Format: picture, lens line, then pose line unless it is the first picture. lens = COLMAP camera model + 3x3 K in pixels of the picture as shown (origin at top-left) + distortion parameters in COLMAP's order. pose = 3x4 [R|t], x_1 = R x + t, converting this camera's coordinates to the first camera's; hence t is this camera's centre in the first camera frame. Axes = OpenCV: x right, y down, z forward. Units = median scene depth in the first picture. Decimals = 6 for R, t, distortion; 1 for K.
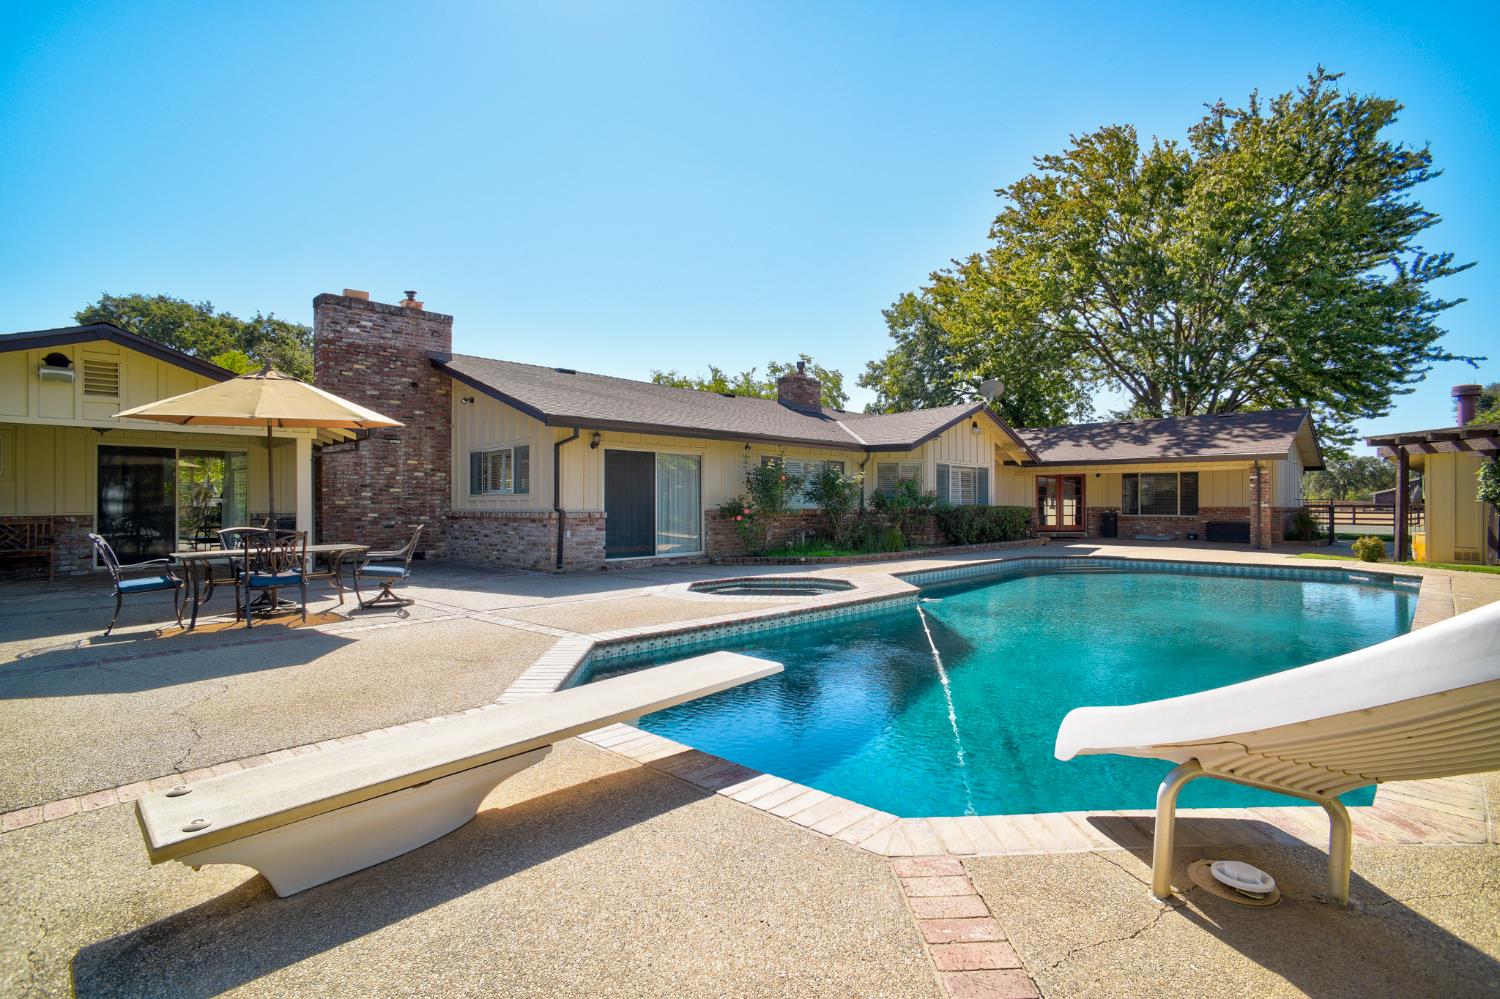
lens RADIAL K [[748.8, 0, 750.5], [0, 748.8, 502.6], [0, 0, 1]] dist [-0.025401, 0.016456]
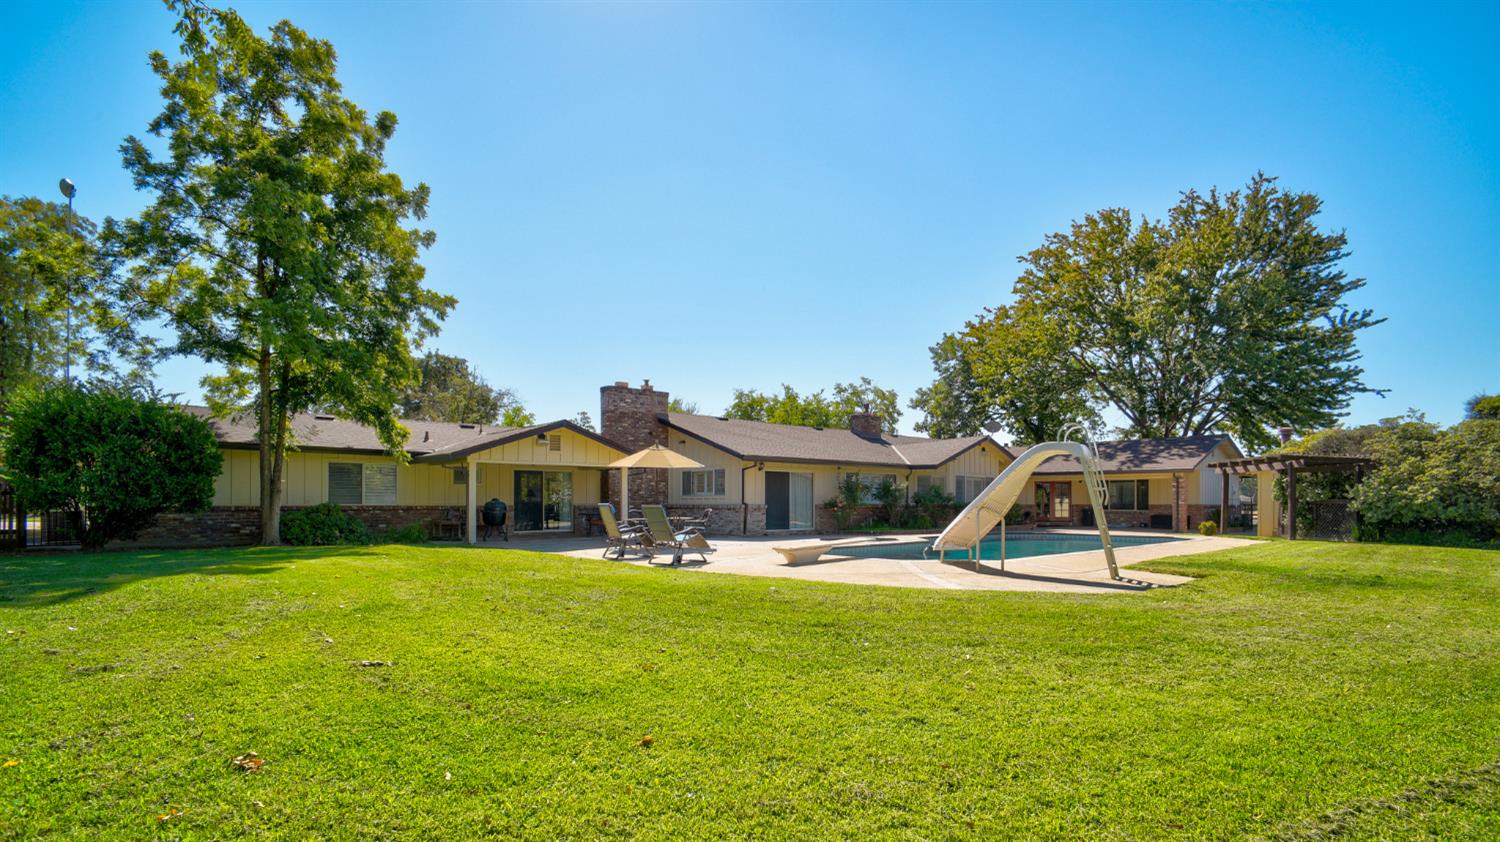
lens RADIAL K [[744.2, 0, 748.8], [0, 744.2, 493.0], [0, 0, 1]] dist [-0.039775, 0.022116]
pose [[0.997024, 0.001906, -0.077068, -0.059866], [-0.002781, 0.999933, -0.011239, 0.002606], [0.077041, 0.011420, 0.996963, -0.548906]]
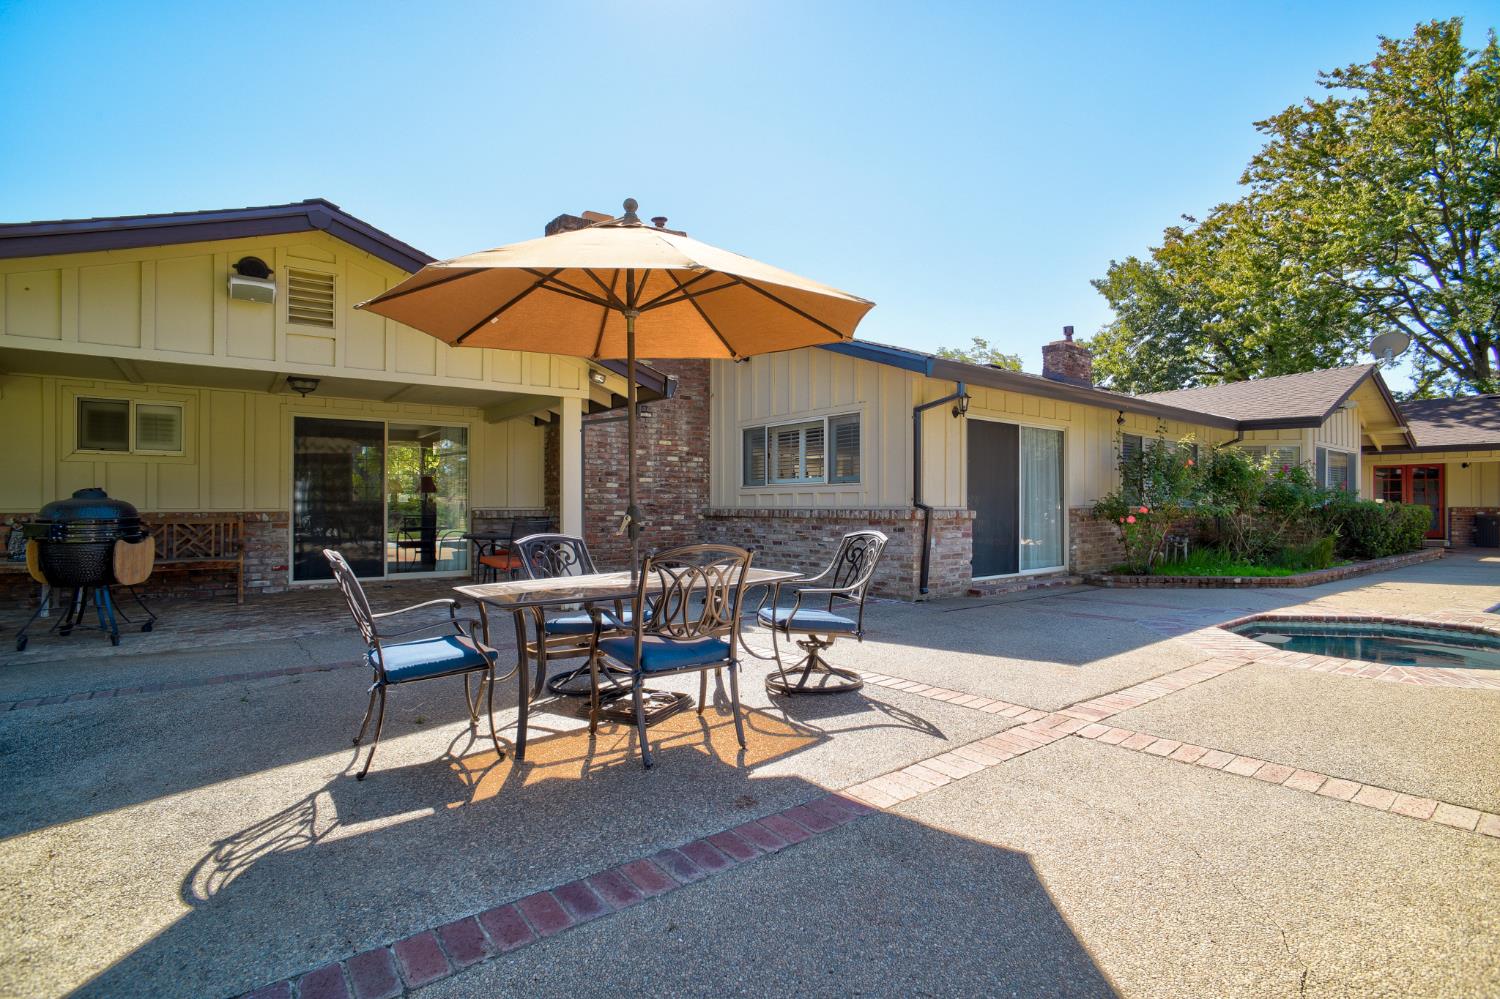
lens RADIAL K [[748.8, 0, 749.2], [0, 748.8, 503.0], [0, 0, 1]] dist [-0.025401, 0.016456]
pose [[0.989061, 0.001170, -0.147500, -0.189271], [-0.001469, 0.999997, -0.001920, 0.005270], [0.147497, 0.002116, 0.989060, 0.195683]]
